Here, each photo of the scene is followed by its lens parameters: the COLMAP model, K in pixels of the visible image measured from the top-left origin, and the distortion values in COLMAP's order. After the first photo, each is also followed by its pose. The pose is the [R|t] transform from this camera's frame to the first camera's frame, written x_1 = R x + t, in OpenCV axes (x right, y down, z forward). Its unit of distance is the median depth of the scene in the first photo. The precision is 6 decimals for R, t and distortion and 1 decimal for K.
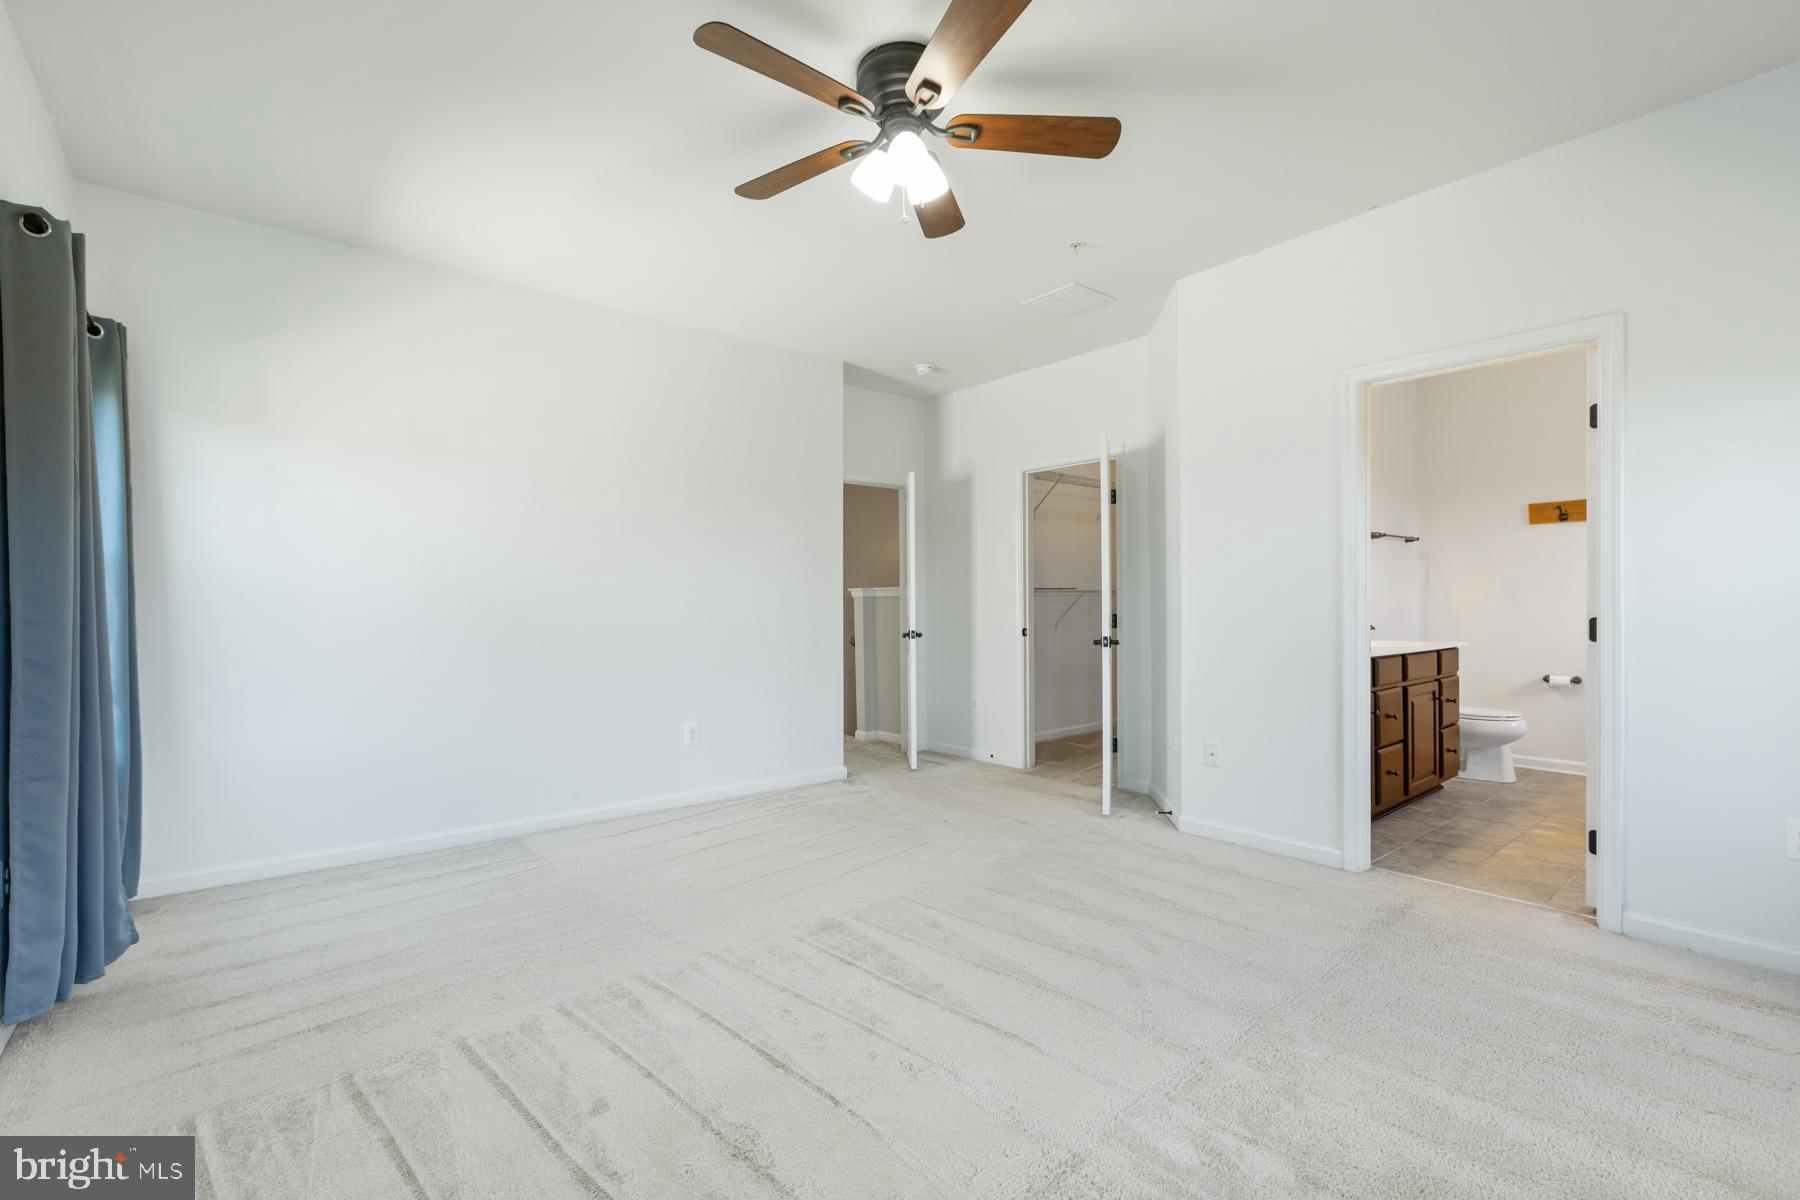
lens RADIAL K [[816.9, 0, 902.3], [0, 816.9, 609.3], [0, 0, 1]] dist [0.000318, -0.000146]
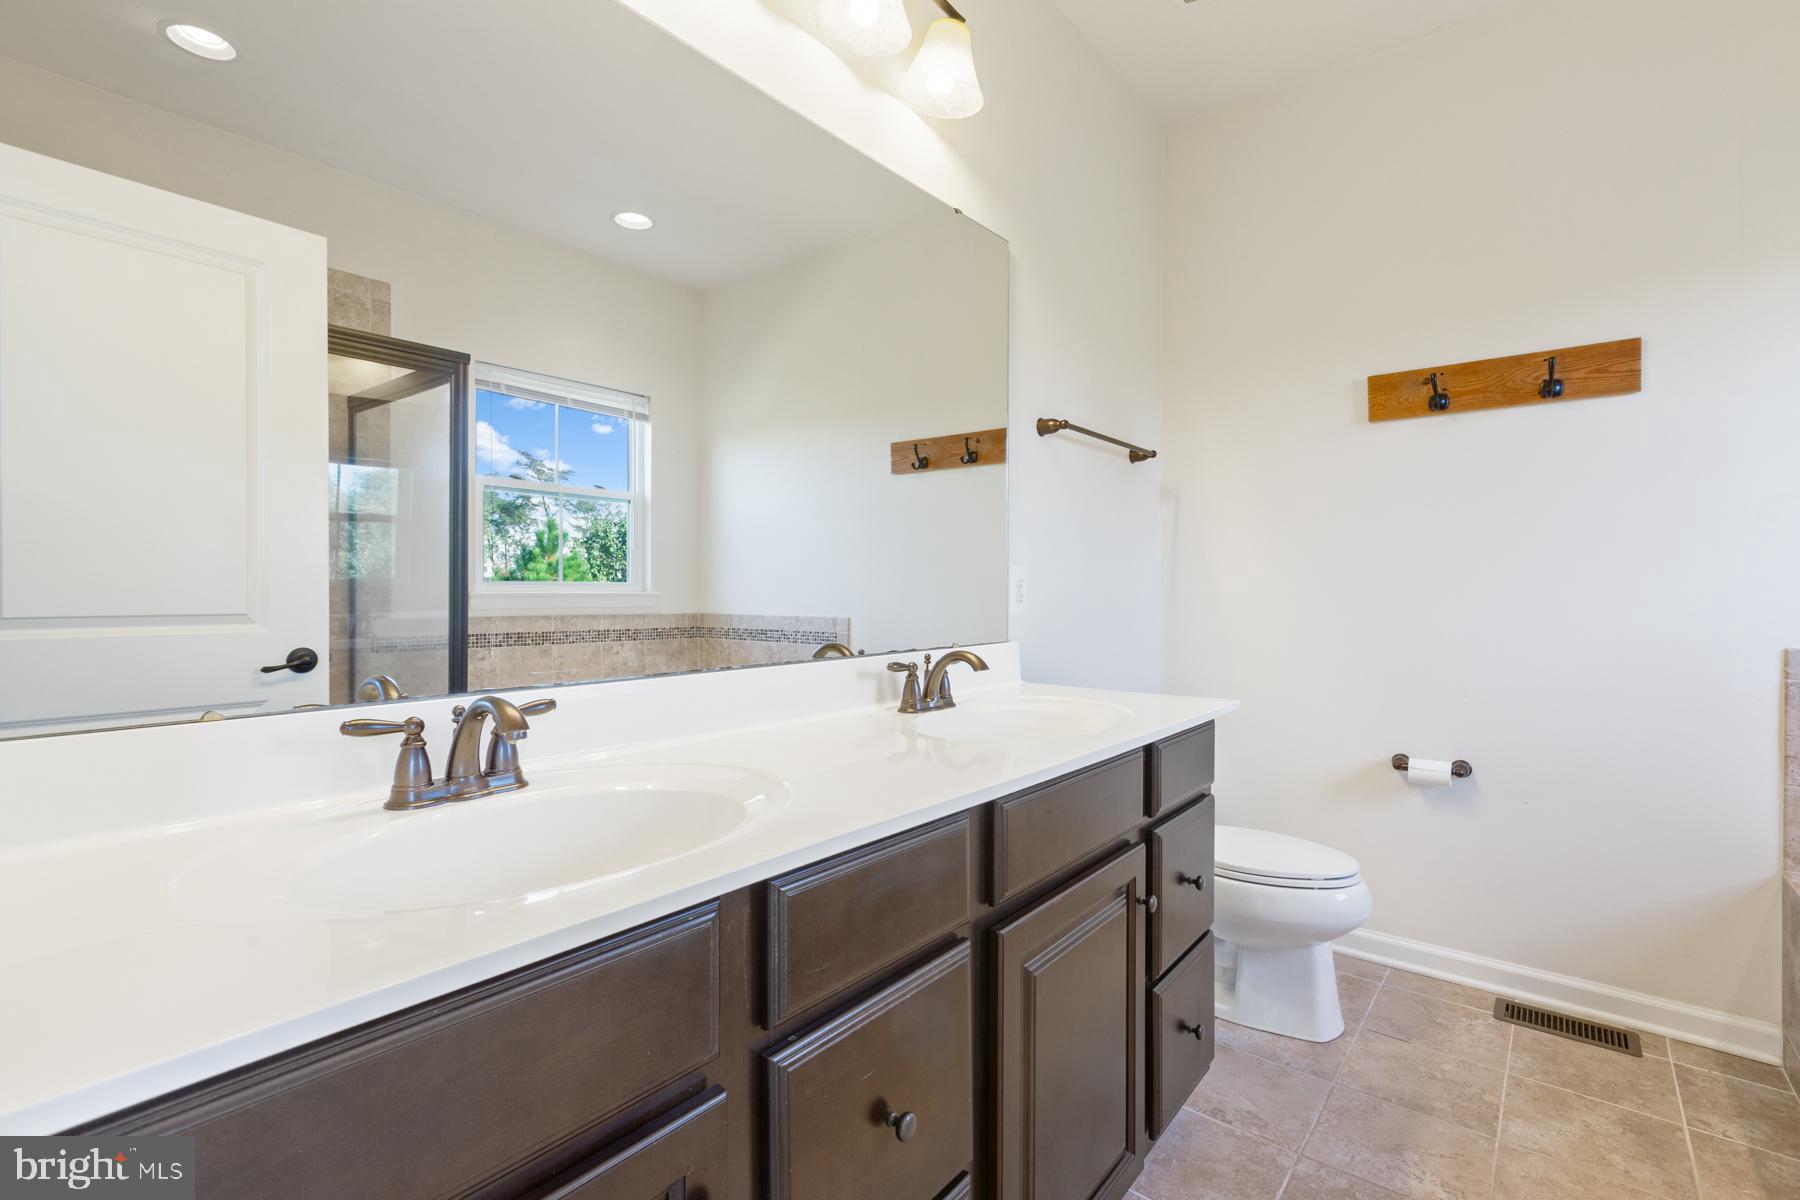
lens RADIAL K [[816.9, 0, 895.9], [0, 816.9, 594.2], [0, 0, 1]] dist [0.000318, -0.000146]
pose [[0.982508, 0.009618, 0.185974, 0.441657], [-0.011160, 0.999911, 0.007243, -0.007638], [-0.185887, -0.009191, 0.982528, 0.624901]]
